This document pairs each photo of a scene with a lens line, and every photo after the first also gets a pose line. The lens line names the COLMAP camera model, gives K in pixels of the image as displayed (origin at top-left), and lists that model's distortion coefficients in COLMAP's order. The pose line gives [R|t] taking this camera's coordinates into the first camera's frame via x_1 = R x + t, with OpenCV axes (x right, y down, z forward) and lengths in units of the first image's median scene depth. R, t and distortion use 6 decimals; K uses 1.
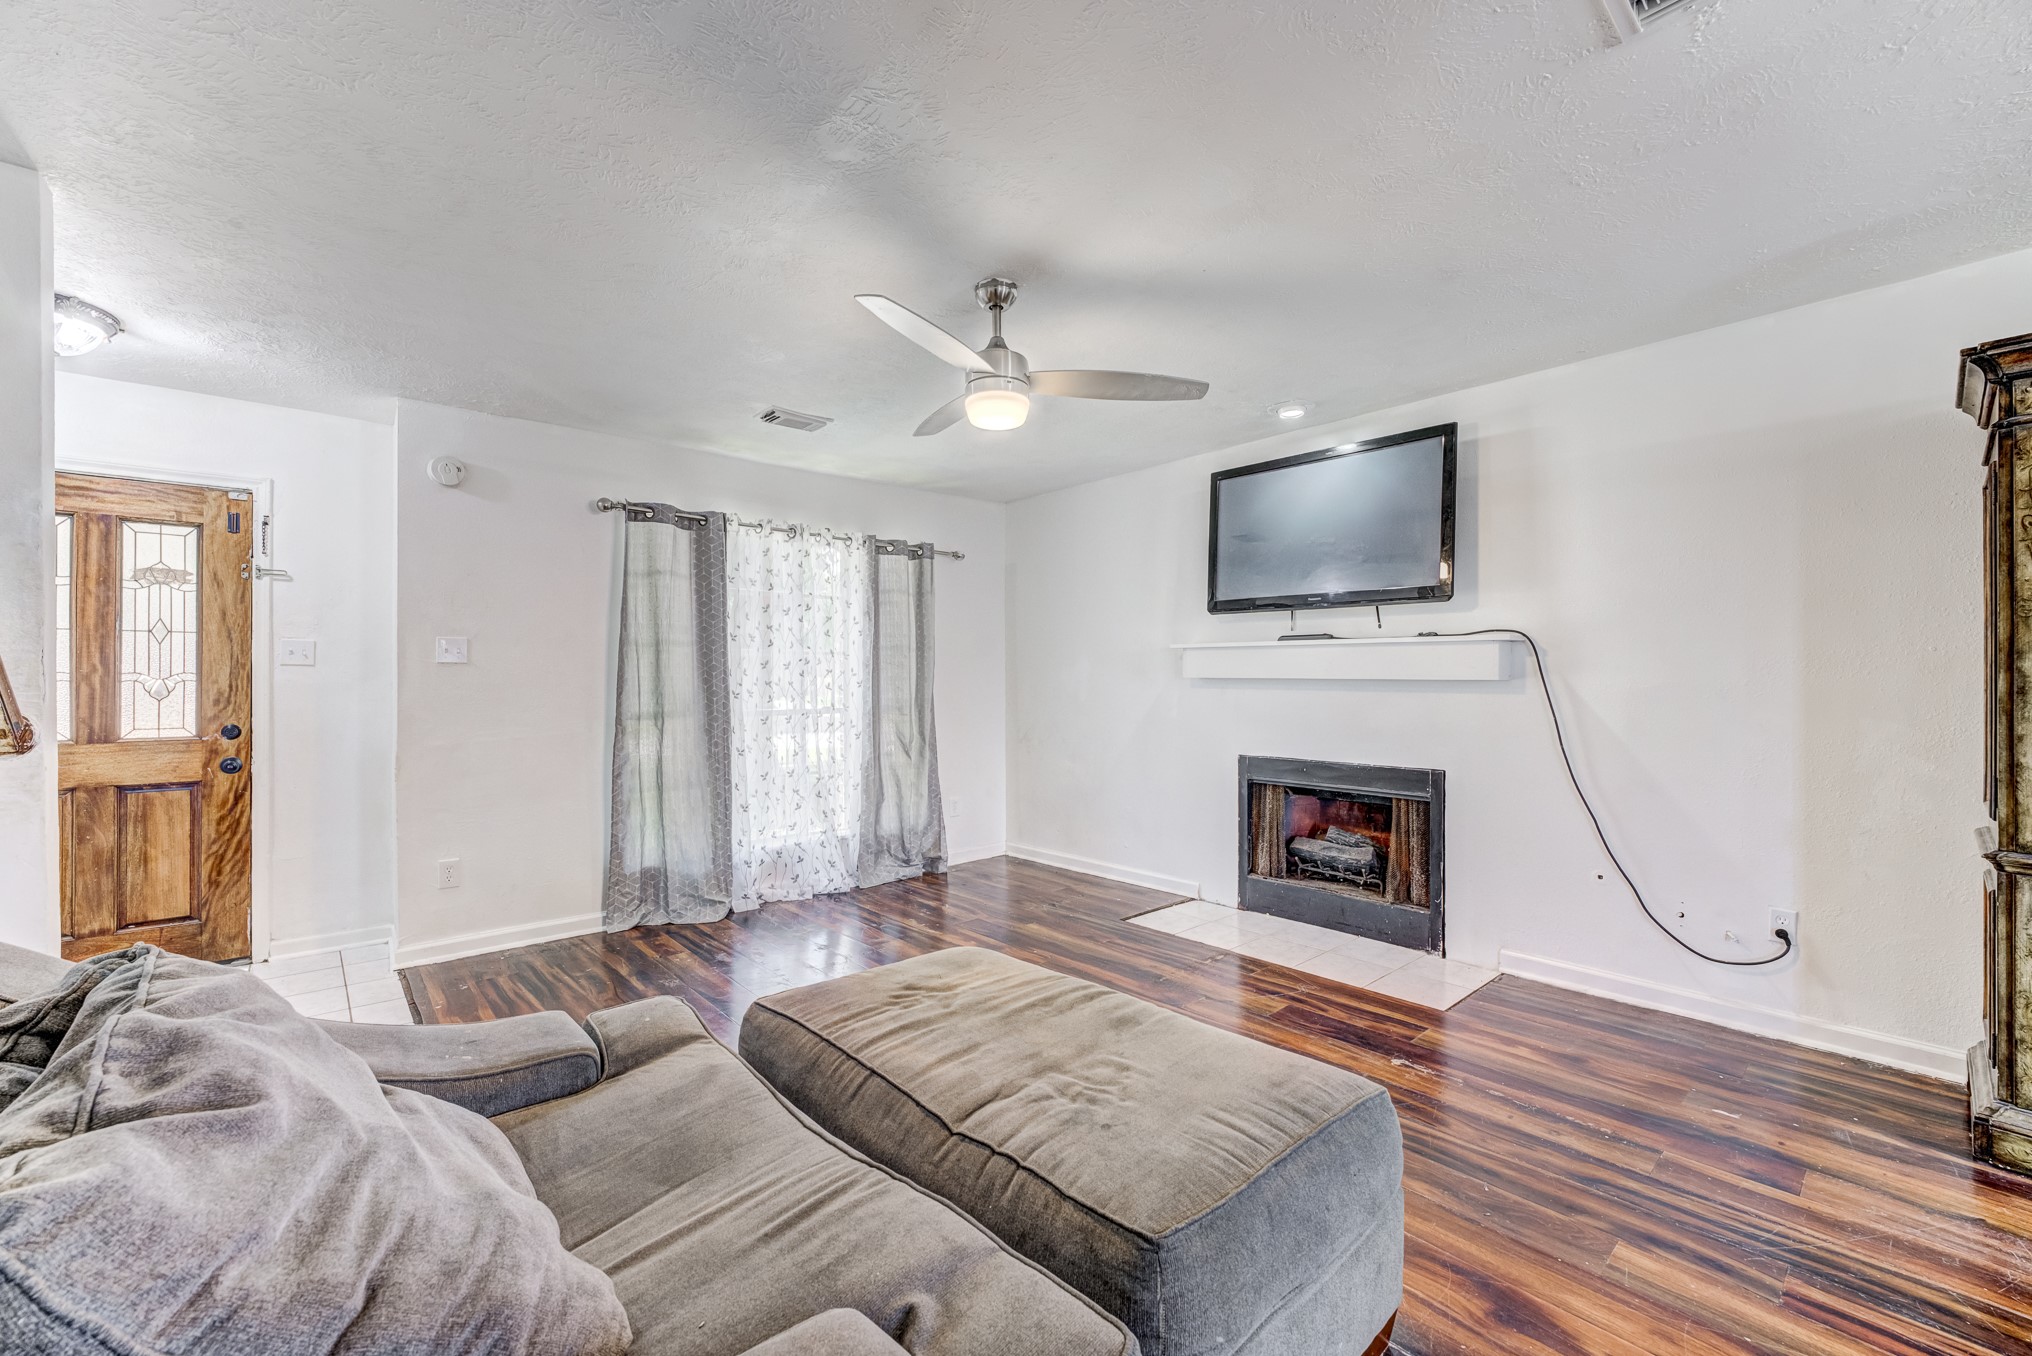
lens RADIAL K [[812.9, 0, 1011.4], [0, 812.9, 686.0], [0, 0, 1]] dist [-0.014343, 0.000282]
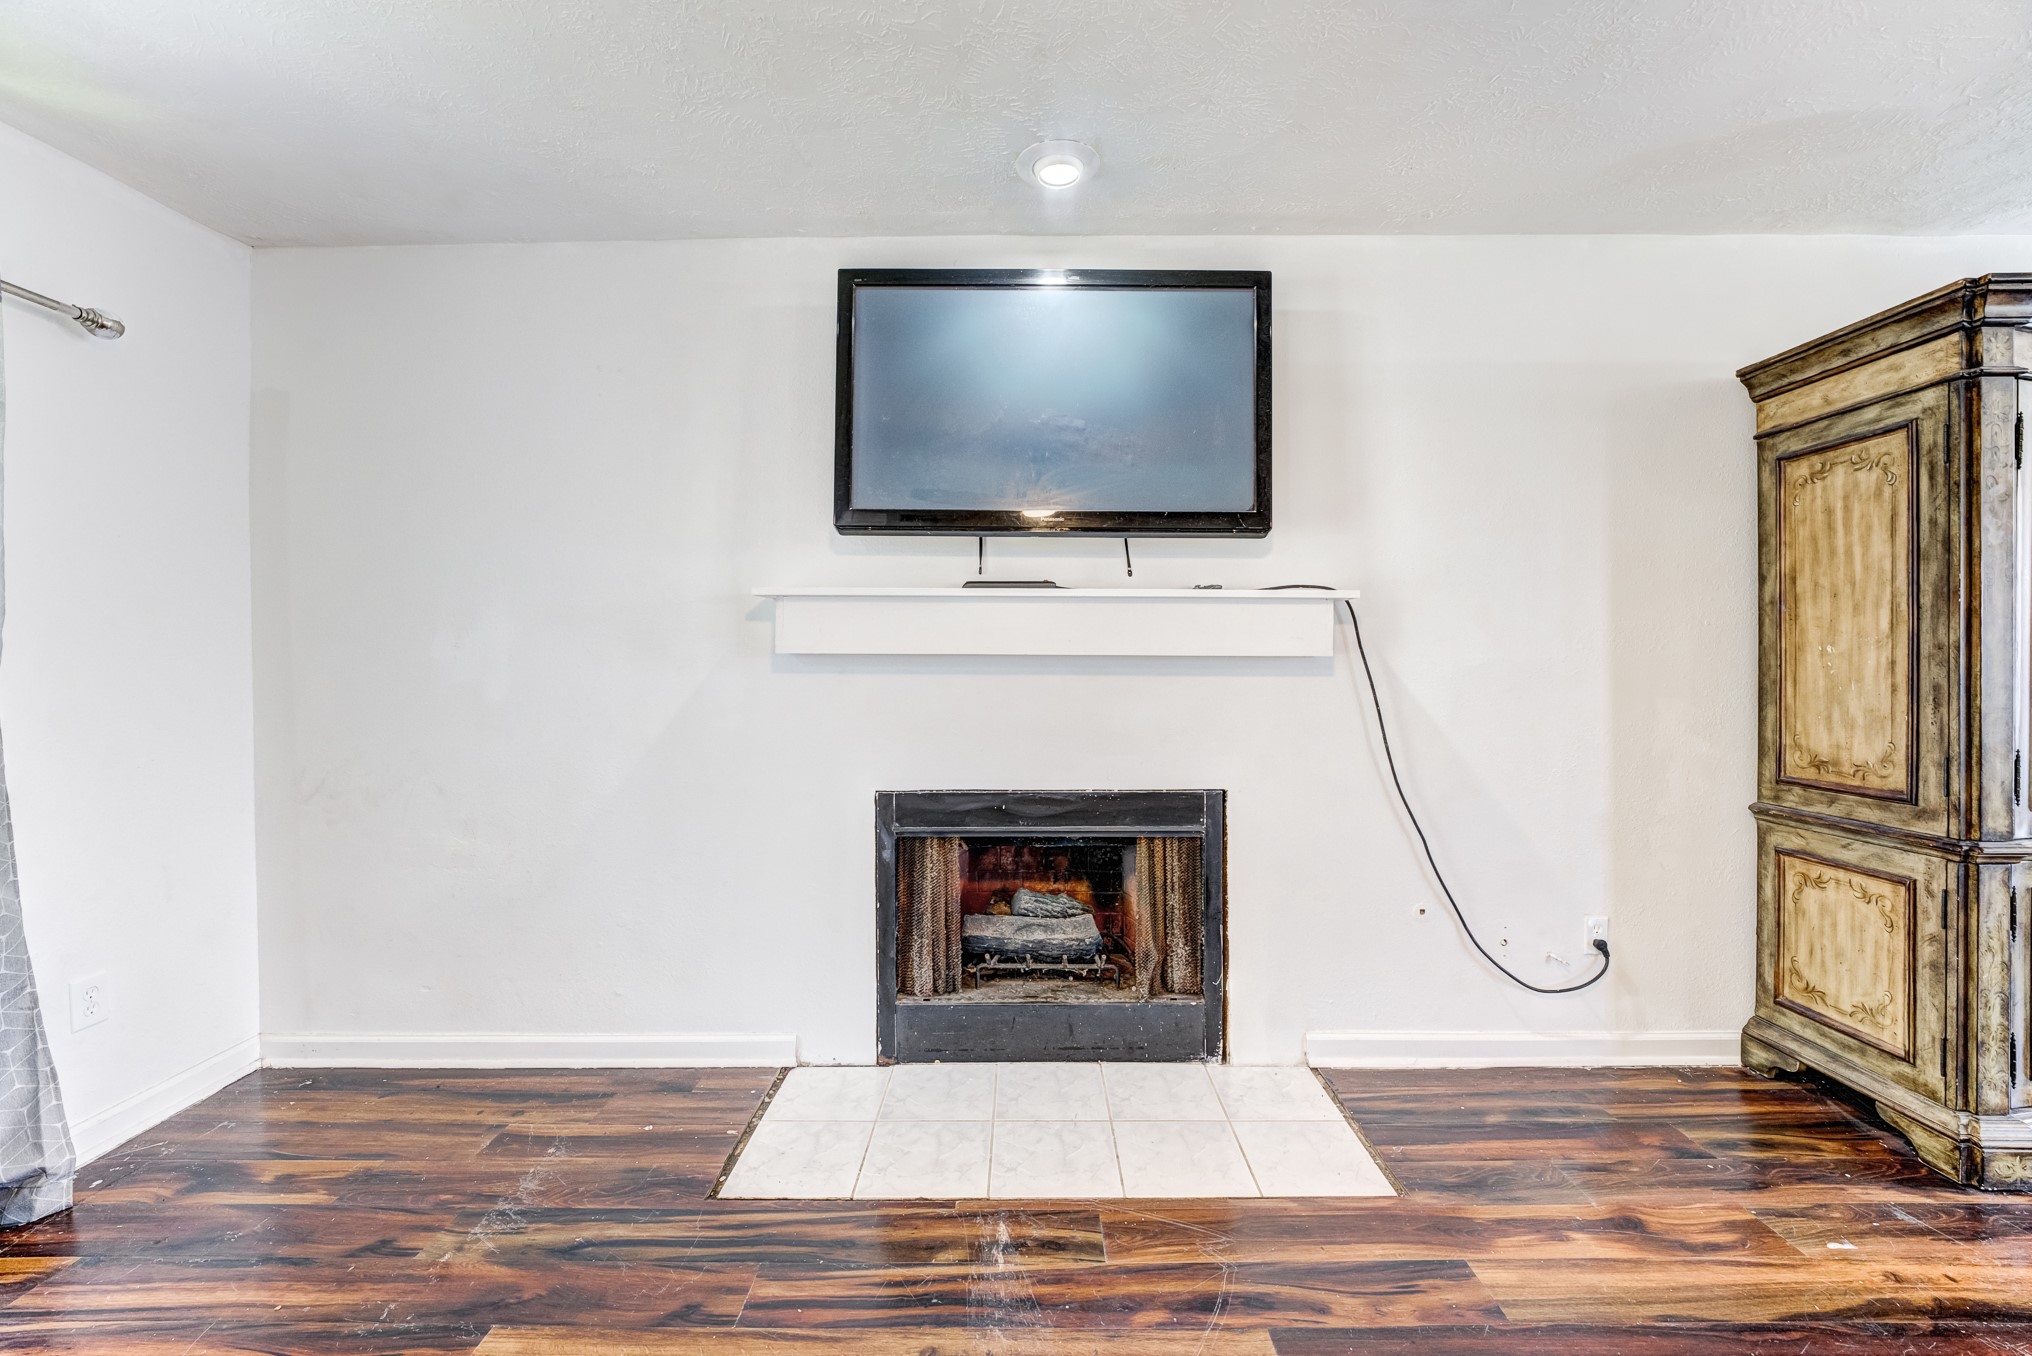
lens RADIAL K [[818.4, 0, 1015.0], [0, 818.4, 672.0], [0, 0, 1]] dist [-0.013165, 0.000098]
pose [[0.662668, -0.010435, 0.748841, -0.098871], [0.007049, 0.999946, 0.007697, -0.001703], [-0.748880, 0.000178, 0.662705, 0.693832]]
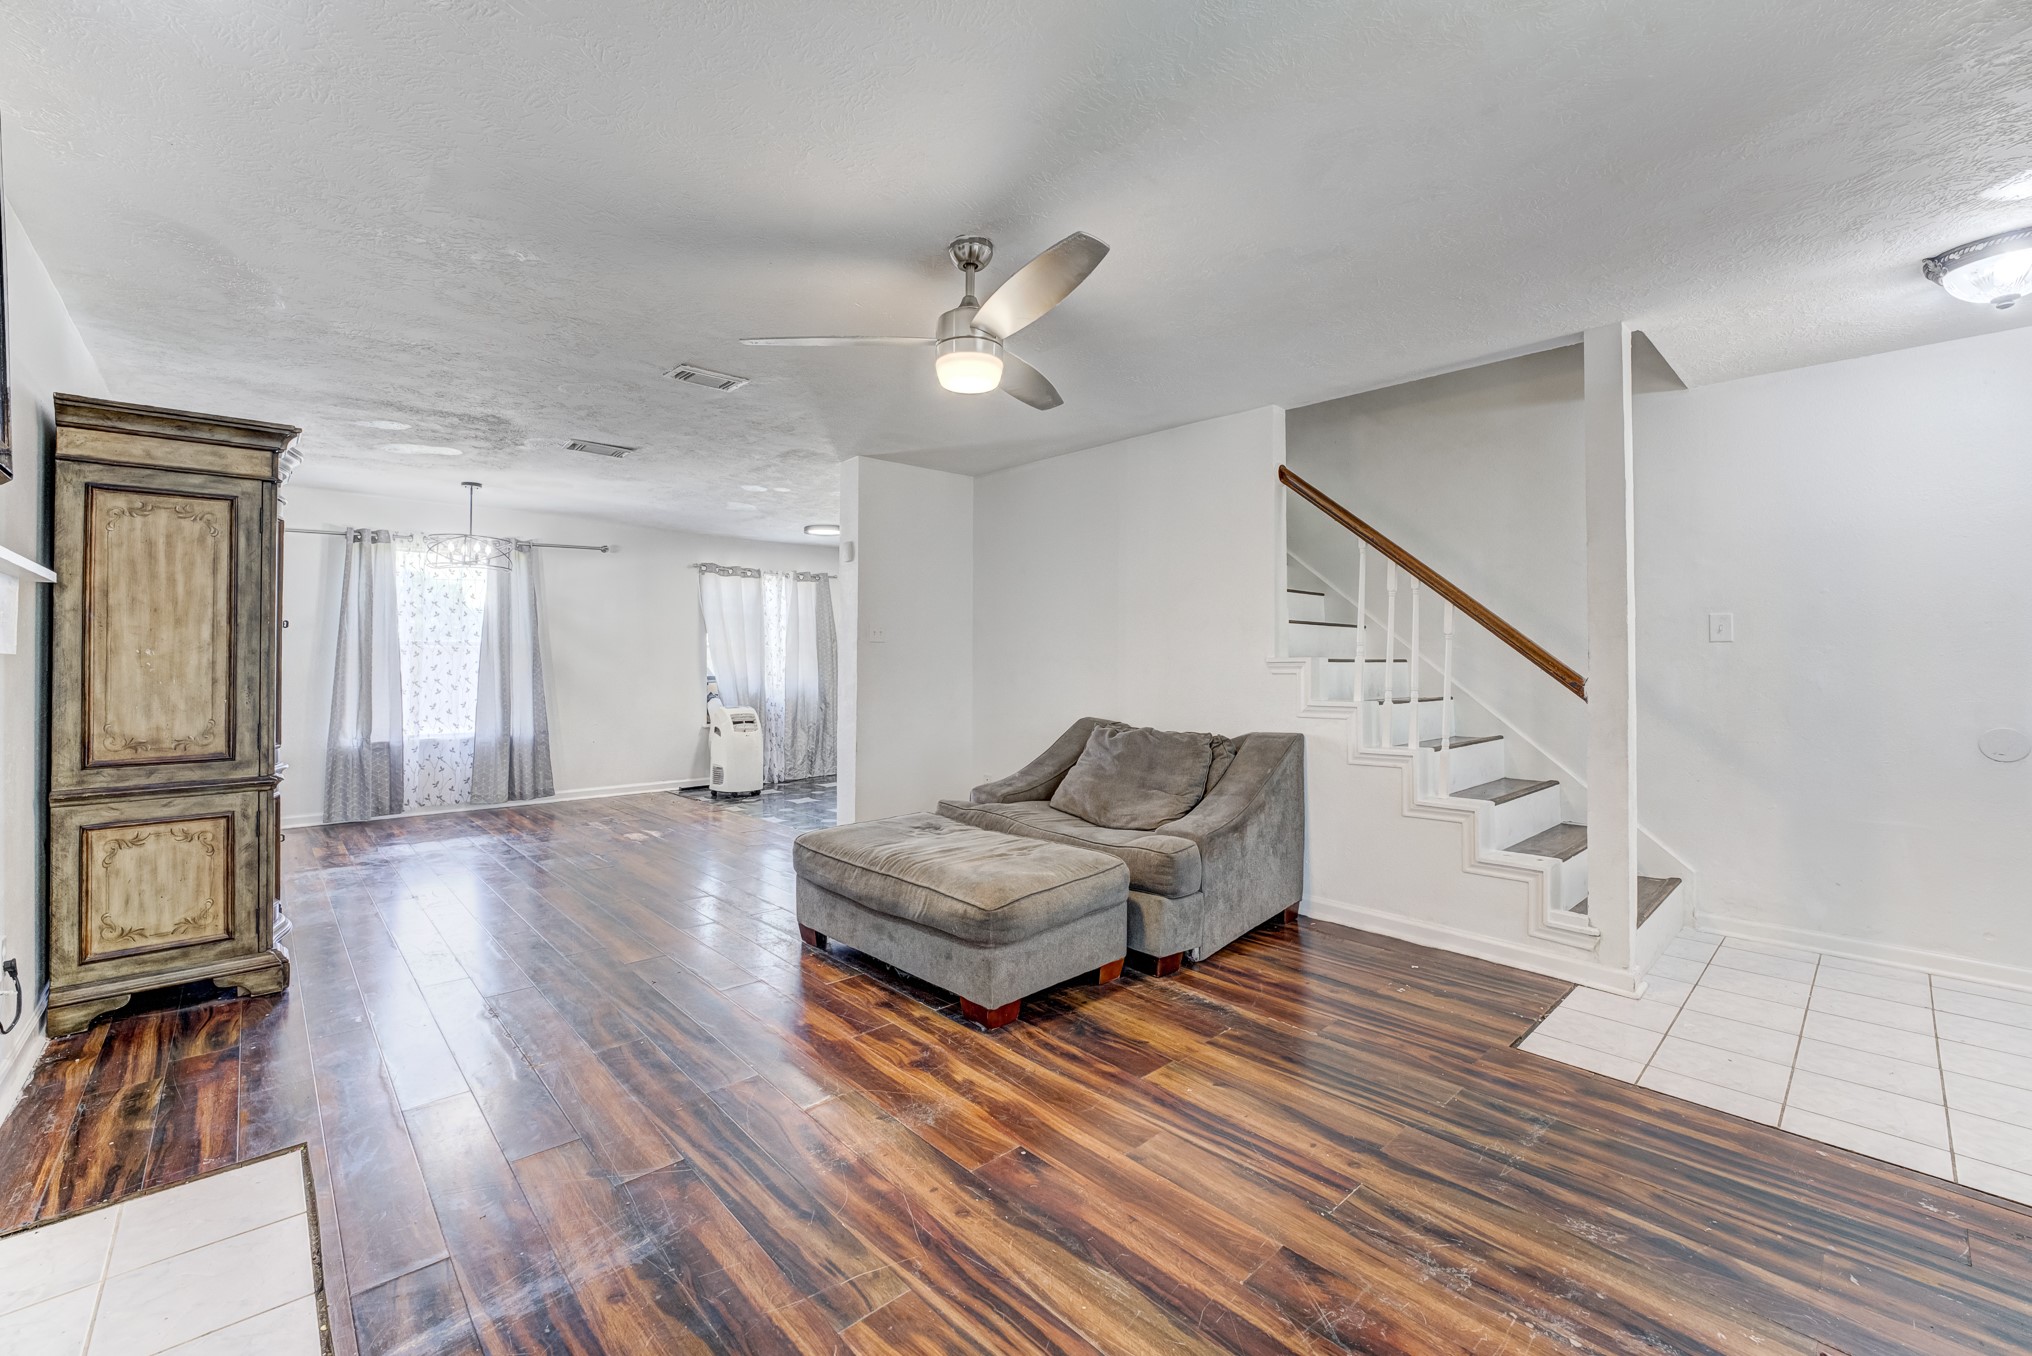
lens RADIAL K [[831.3, 0, 1012.0], [0, 831.3, 661.7], [0, 0, 1]] dist [-0.014928, -0.000046]
pose [[-0.999181, -0.001683, -0.040425, -0.022596], [-0.002242, 0.999902, 0.013789, -0.013553], [0.040398, 0.013869, -0.999087, 1.451112]]
